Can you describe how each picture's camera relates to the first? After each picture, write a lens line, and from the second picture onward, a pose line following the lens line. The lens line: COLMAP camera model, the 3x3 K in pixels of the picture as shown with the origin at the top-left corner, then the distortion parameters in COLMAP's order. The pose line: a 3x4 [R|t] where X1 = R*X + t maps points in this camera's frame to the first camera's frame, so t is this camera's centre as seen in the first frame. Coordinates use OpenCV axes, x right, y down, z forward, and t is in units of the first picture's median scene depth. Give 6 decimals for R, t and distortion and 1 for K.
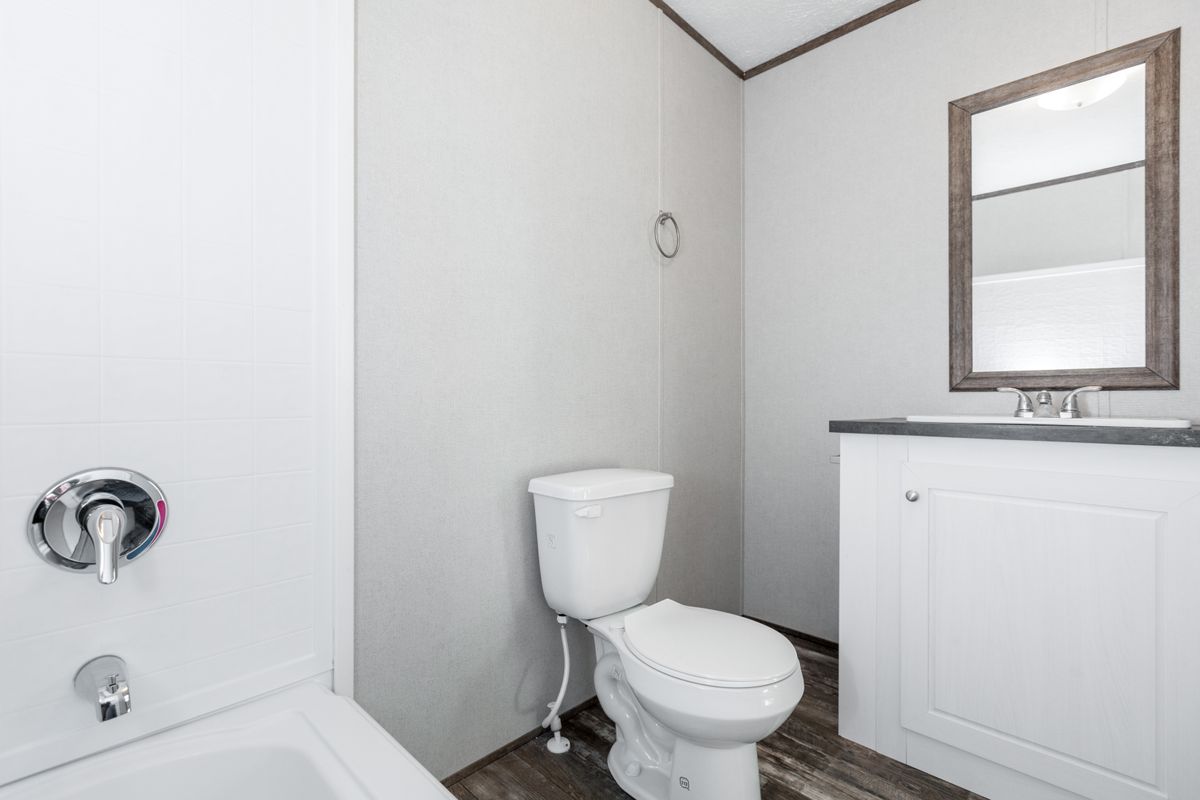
lens RADIAL K [[542.5, 0, 600.0], [0, 542.5, 400.0], [0, 0, 1]] dist [-0.003148, -0.000052]
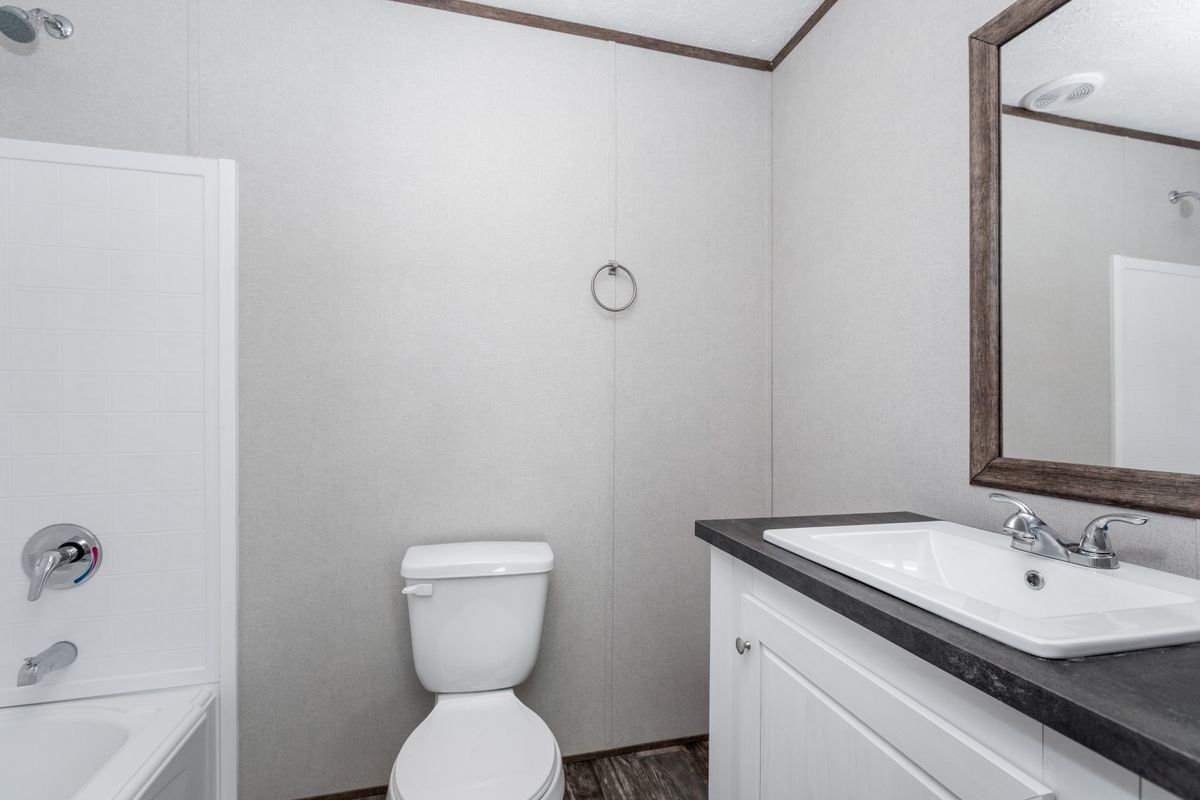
lens RADIAL K [[542.5, 0, 600.0], [0, 542.5, 400.0], [0, 0, 1]] dist [-0.003148, -0.000052]
pose [[0.848055, -0.005659, -0.529878, 0.628022], [0.000082, 0.999944, -0.010549, -0.111195], [0.529908, 0.008903, 0.848008, 0.227802]]
